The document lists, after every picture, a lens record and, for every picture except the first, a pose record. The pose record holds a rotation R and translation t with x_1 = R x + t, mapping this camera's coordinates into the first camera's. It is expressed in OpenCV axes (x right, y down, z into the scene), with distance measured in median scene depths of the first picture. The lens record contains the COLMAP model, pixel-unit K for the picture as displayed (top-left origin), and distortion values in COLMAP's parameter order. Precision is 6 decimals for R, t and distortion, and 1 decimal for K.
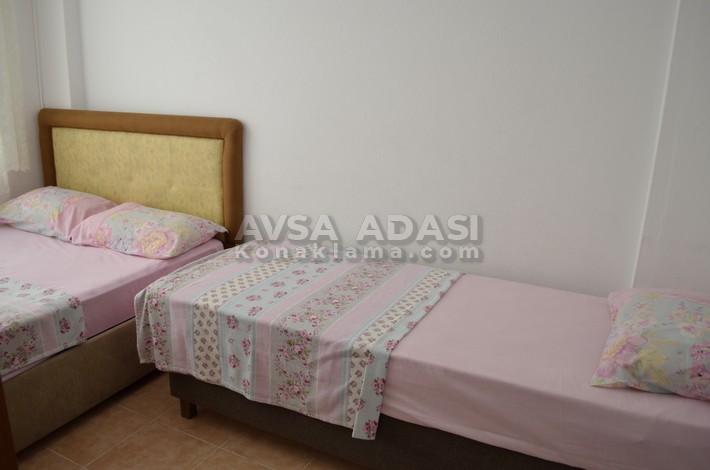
lens RADIAL K [[553.2, 0, 356.9], [0, 553.2, 233.6], [0, 0, 1]] dist [-0.074071, 0.006663]
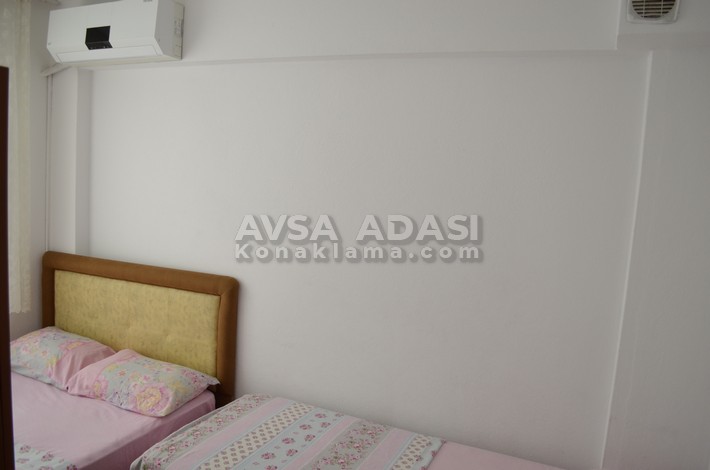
lens RADIAL K [[553.2, 0, 356.9], [0, 553.2, 239.0], [0, 0, 1]] dist [-0.074071, 0.006663]
pose [[0.999403, 0.023887, 0.024958, -0.008045], [-0.019666, 0.987327, -0.157477, -0.121391], [-0.028403, 0.156892, 0.987207, -0.075651]]
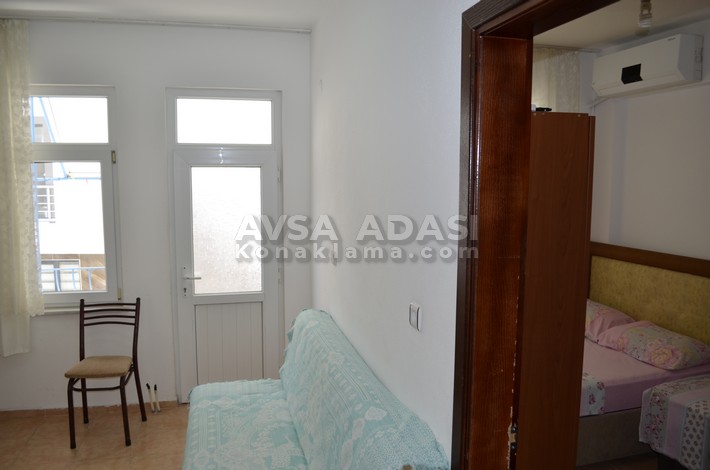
lens RADIAL K [[553.2, 0, 357.1], [0, 553.2, 237.1], [0, 0, 1]] dist [-0.074071, 0.006663]
pose [[0.645005, 0.050591, -0.762502, 0.117633], [-0.185854, 0.978232, -0.092310, -0.006478], [0.741233, 0.201255, 0.640367, -0.391466]]
